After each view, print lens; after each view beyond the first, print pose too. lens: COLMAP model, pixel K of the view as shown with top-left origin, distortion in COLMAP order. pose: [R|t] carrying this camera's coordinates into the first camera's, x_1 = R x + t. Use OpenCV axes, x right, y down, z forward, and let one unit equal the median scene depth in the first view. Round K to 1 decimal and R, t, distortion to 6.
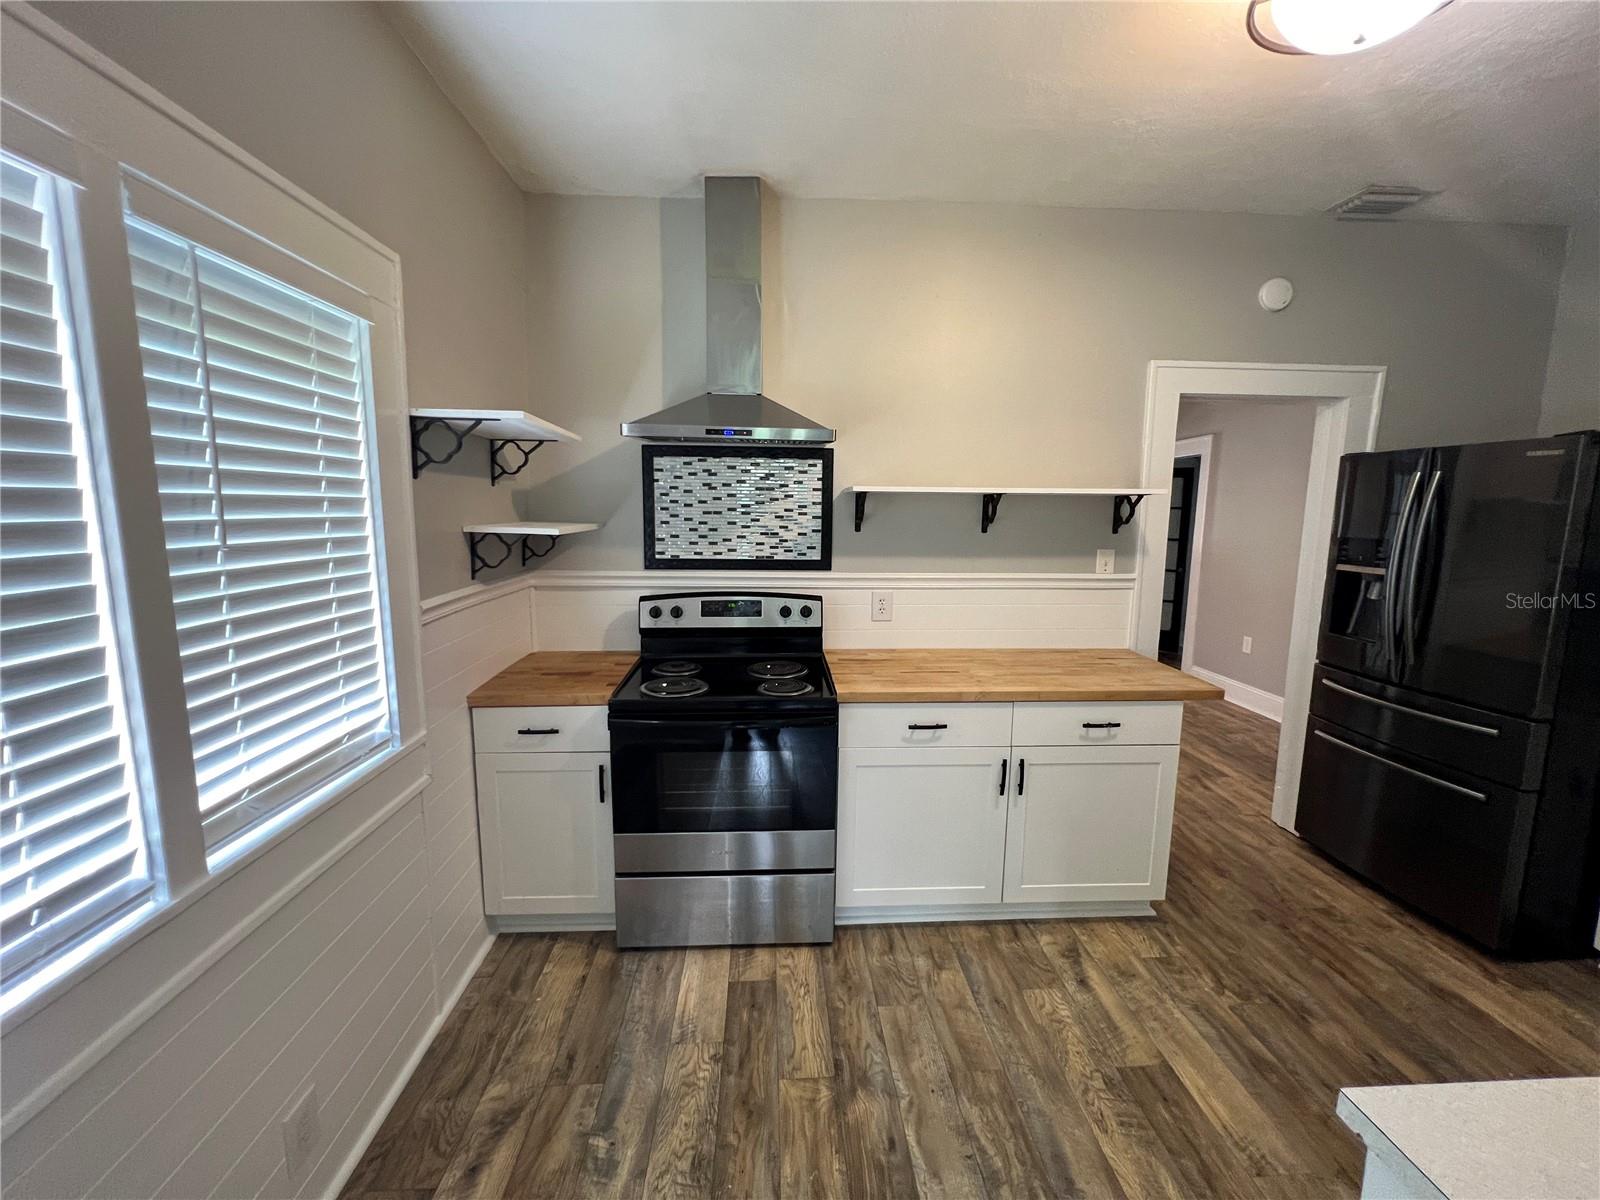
lens RADIAL K [[642.8, 0, 800.1], [0, 642.8, 592.7], [0, 0, 1]] dist [-0.000849, 0.000369]
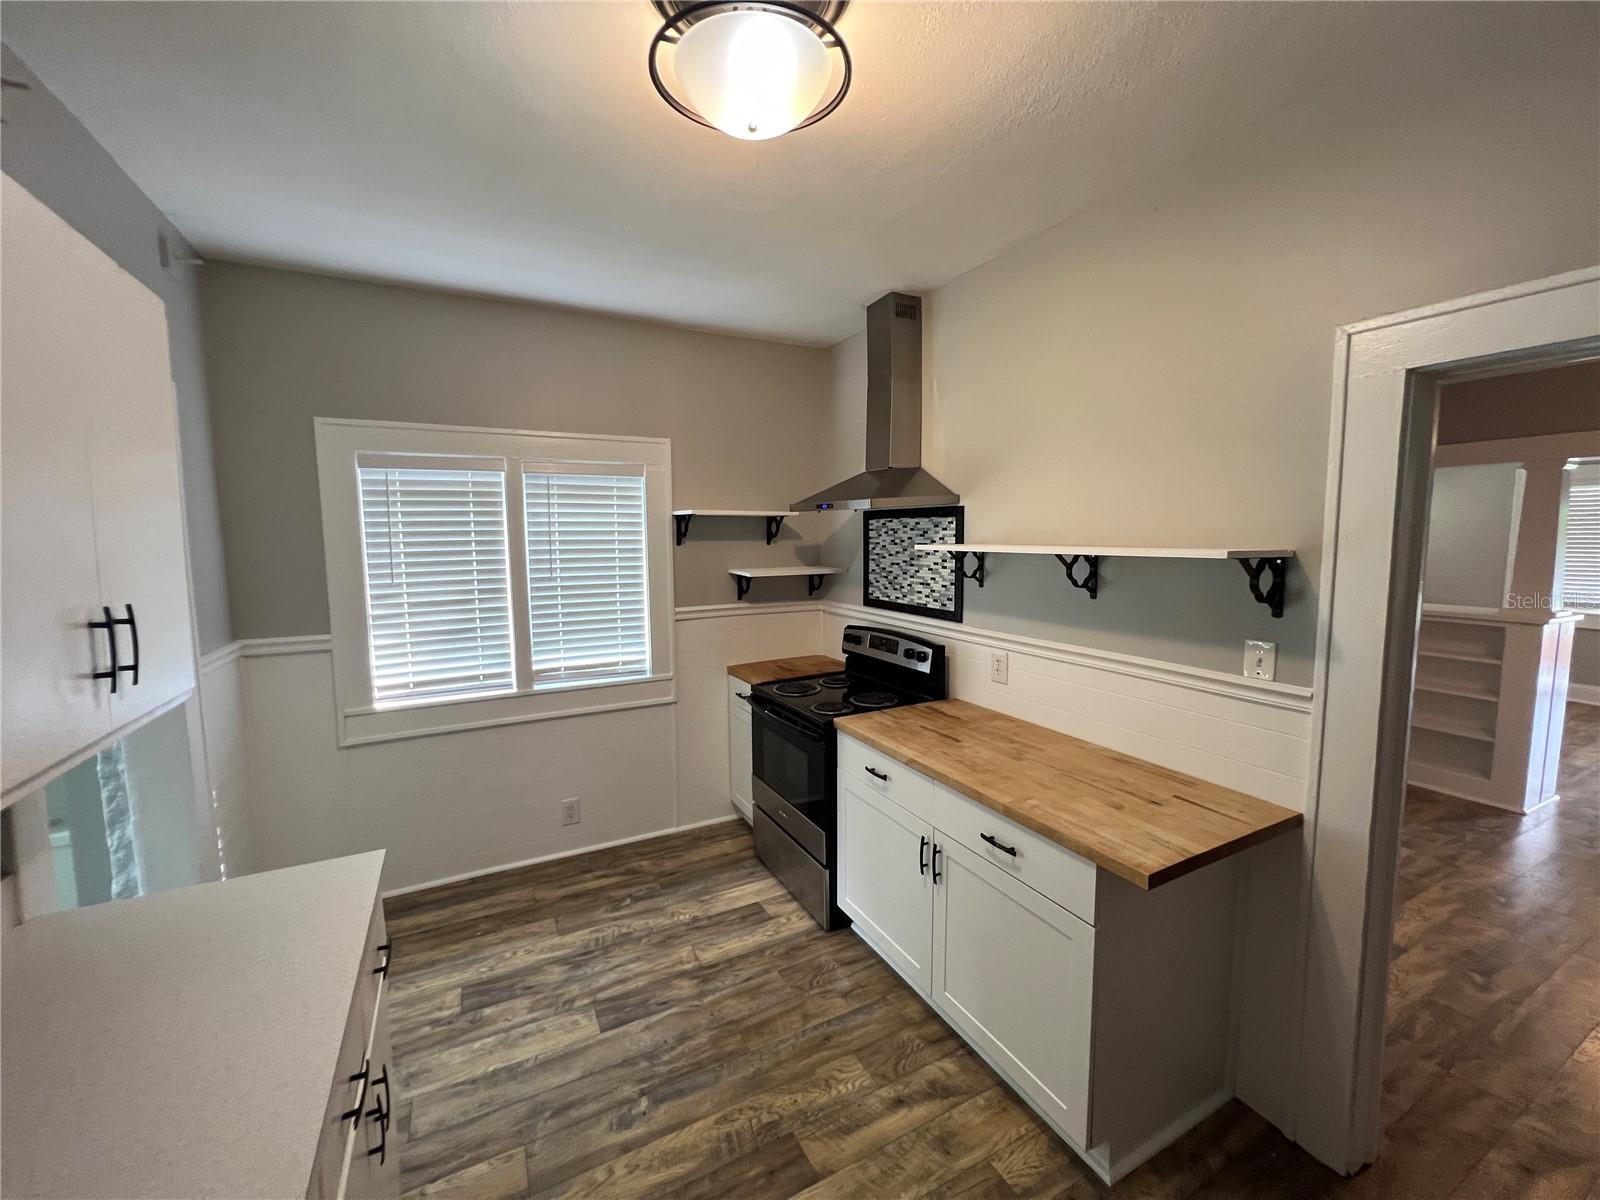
lens RADIAL K [[642.8, 0, 800.1], [0, 642.8, 592.7], [0, 0, 1]] dist [-0.000849, 0.000369]
pose [[0.416228, 0.070179, -0.906548, 1.024212], [-0.110969, 0.993485, 0.025959, -0.095239], [0.902463, 0.089794, 0.421304, 0.389663]]
